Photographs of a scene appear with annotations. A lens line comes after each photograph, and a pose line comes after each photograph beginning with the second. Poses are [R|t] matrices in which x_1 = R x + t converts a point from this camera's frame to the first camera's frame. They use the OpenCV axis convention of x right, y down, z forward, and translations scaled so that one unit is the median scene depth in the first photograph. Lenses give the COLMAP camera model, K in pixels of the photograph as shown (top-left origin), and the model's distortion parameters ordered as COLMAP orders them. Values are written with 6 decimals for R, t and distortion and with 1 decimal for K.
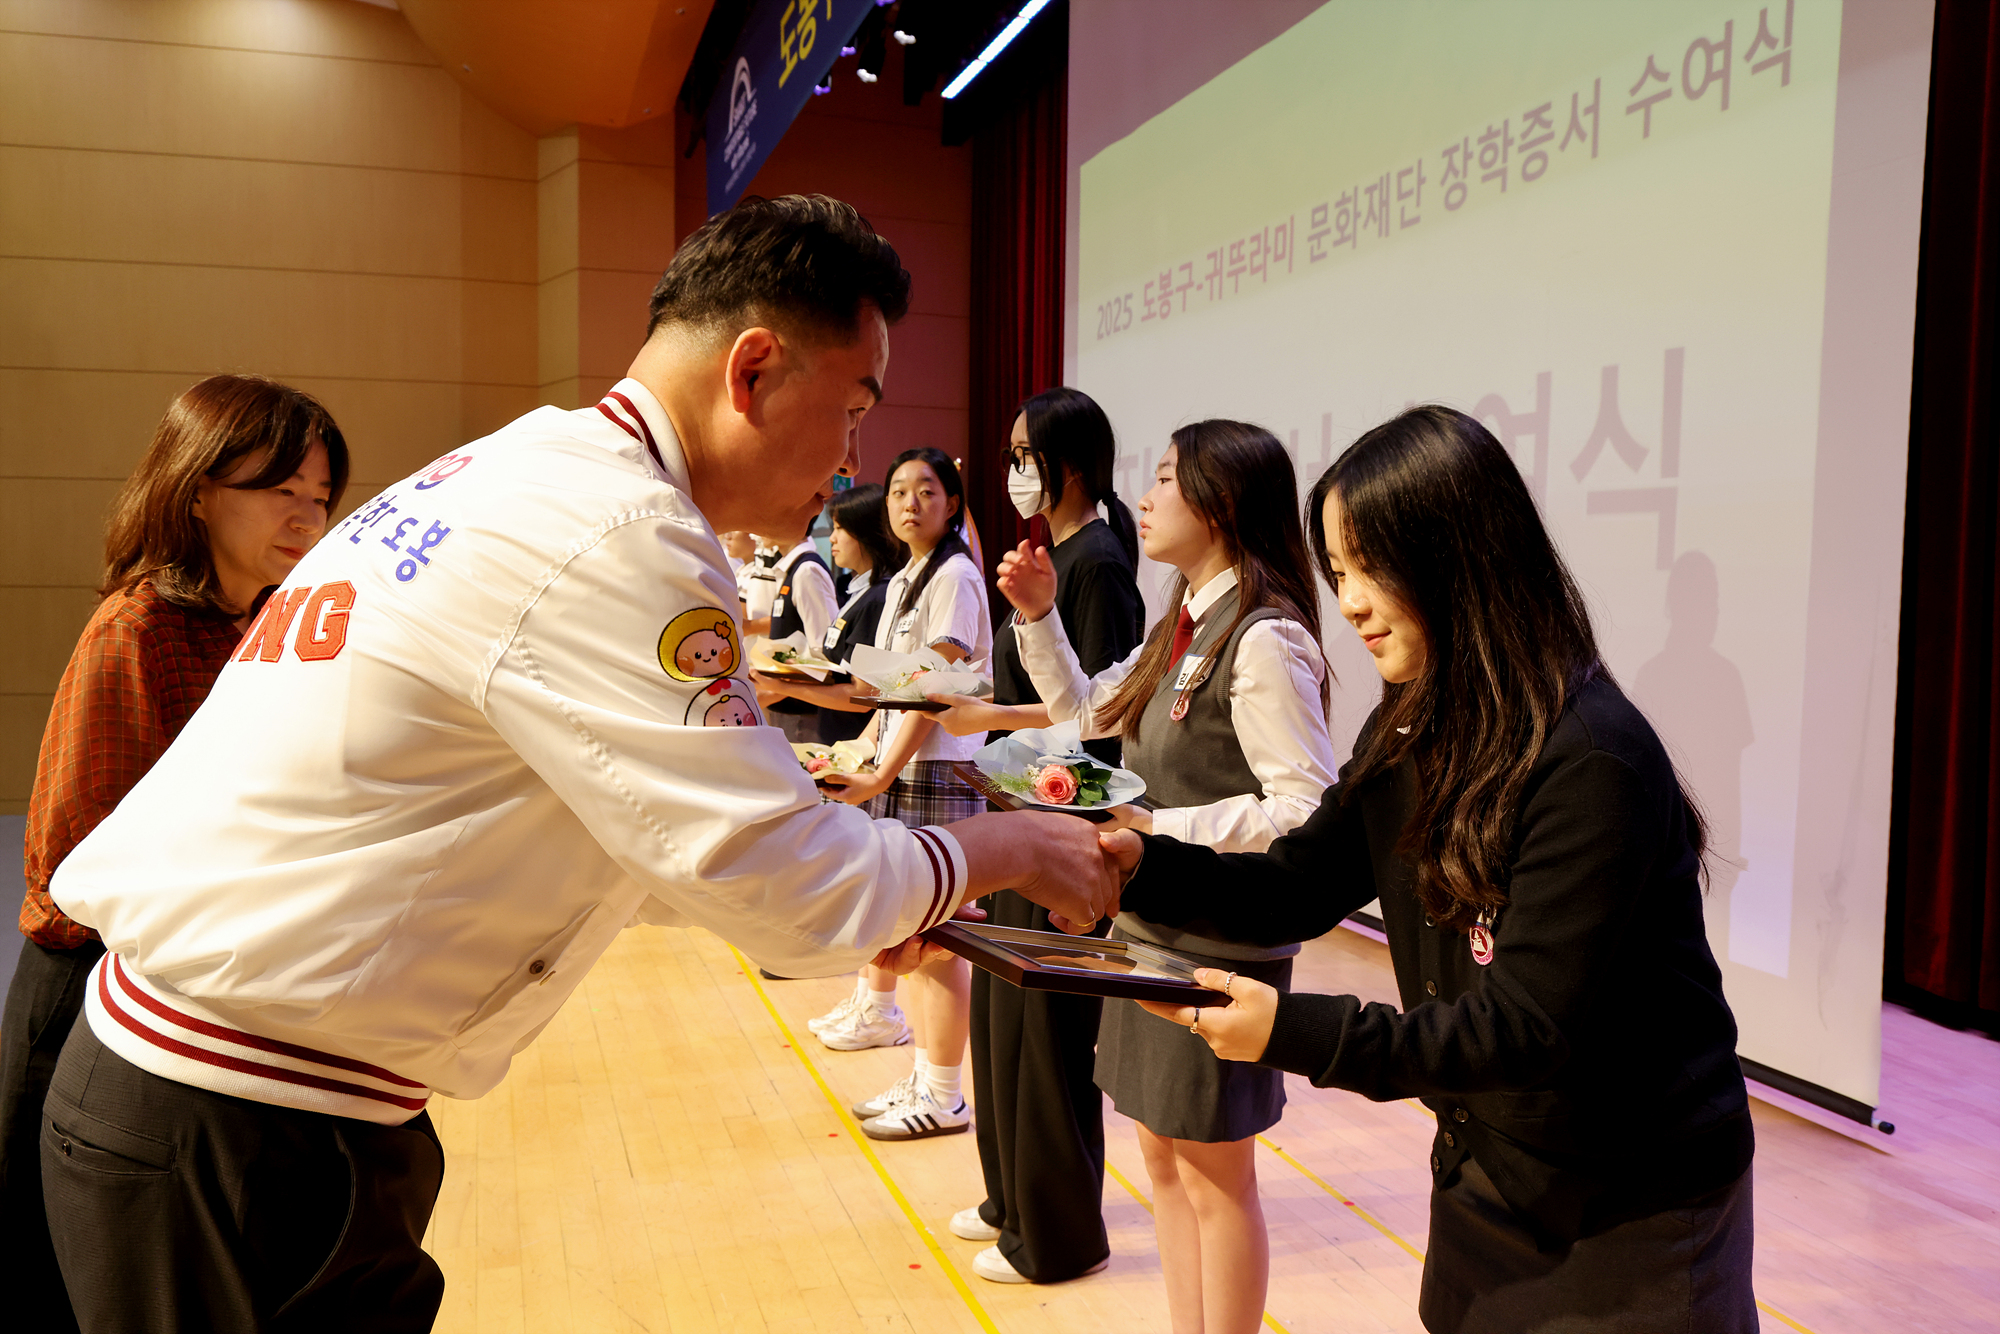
lens RADIAL K [[1663.3, 0, 1000.0], [0, 1663.3, 667.0], [0, 0, 1]] dist [-0.013164, 0.067793]
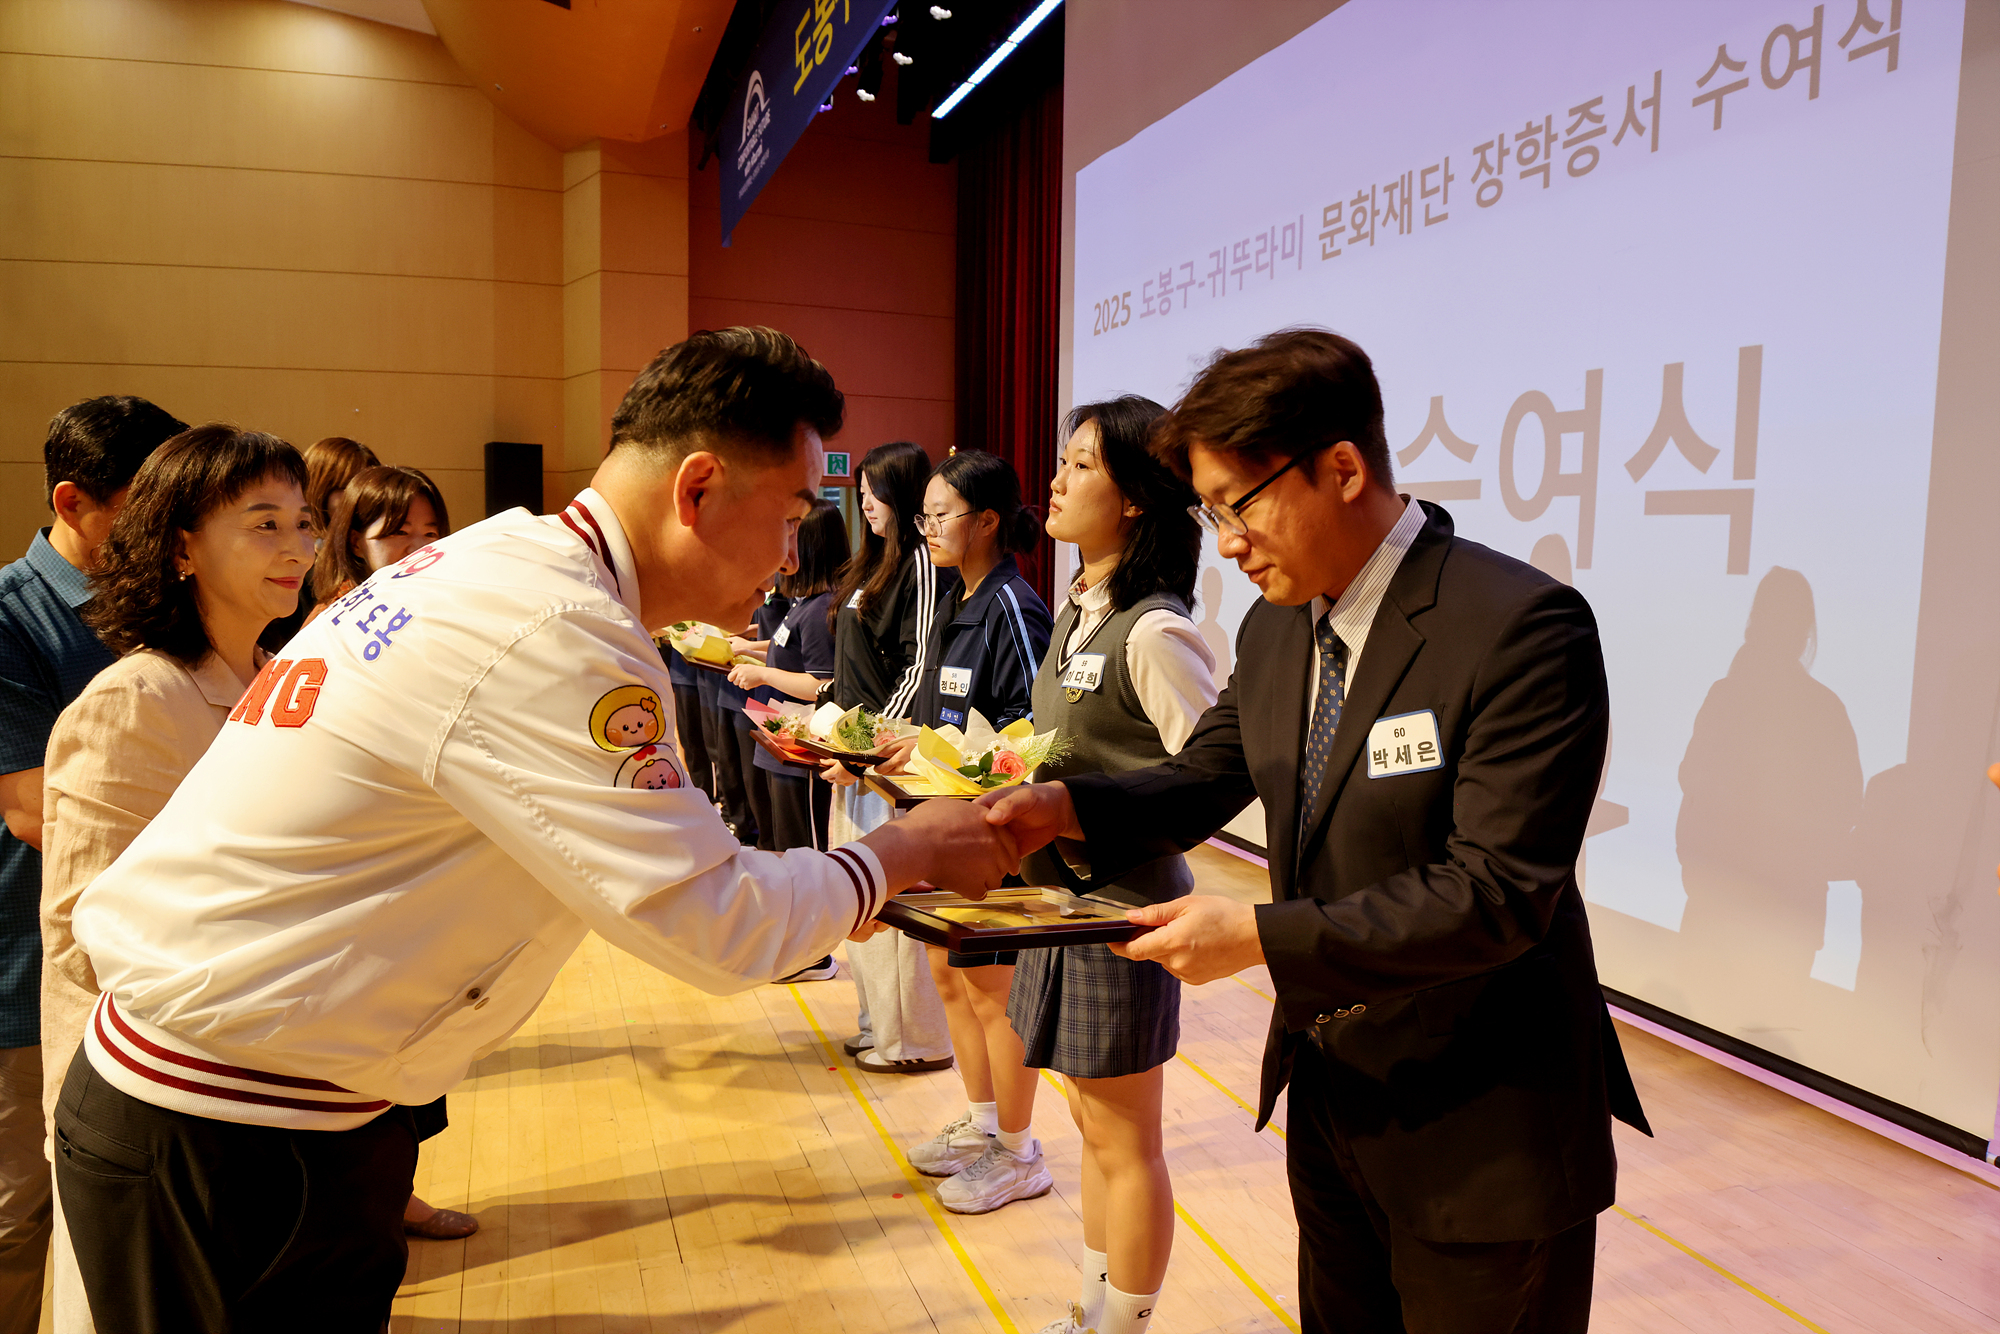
lens RADIAL K [[1379.6, 0, 1000.0], [0, 1379.6, 667.0], [0, 0, 1]] dist [-0.078620, 0.050448]
pose [[0.999428, -0.001557, 0.033792, -0.035548], [0.000250, 0.999252, 0.038669, -0.021914], [-0.033827, -0.038638, 0.998681, 0.135425]]
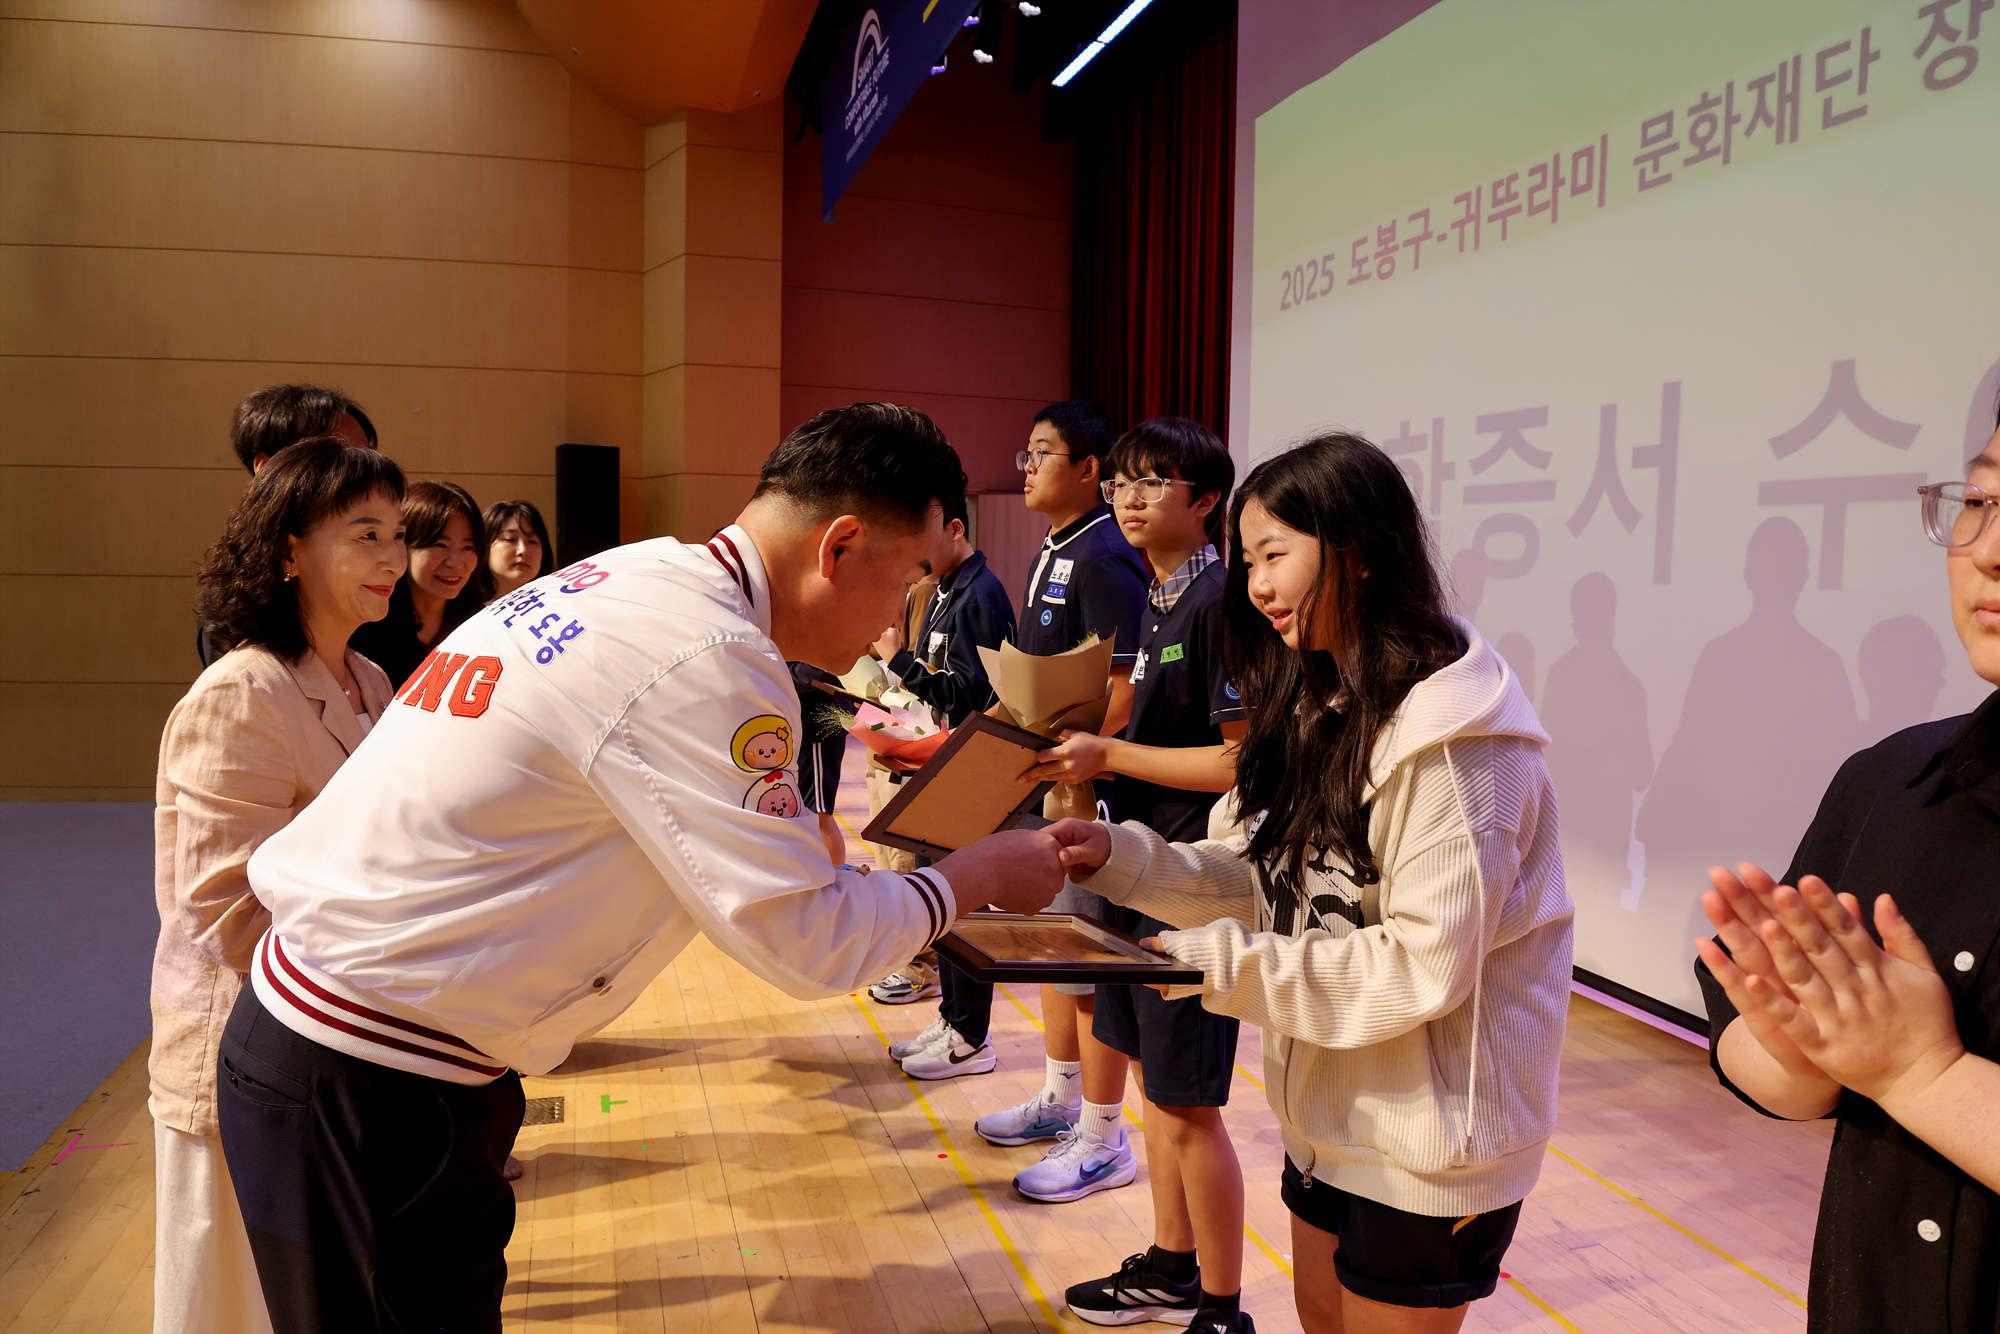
lens RADIAL K [[1379.6, 0, 1000.0], [0, 1379.6, 667.0], [0, 0, 1]] dist [-0.078620, 0.050448]
pose [[0.999884, 0.005034, -0.014399, -0.089924], [-0.004654, 0.999643, 0.026298, -0.030104], [0.014526, -0.026228, 0.999550, 0.307615]]
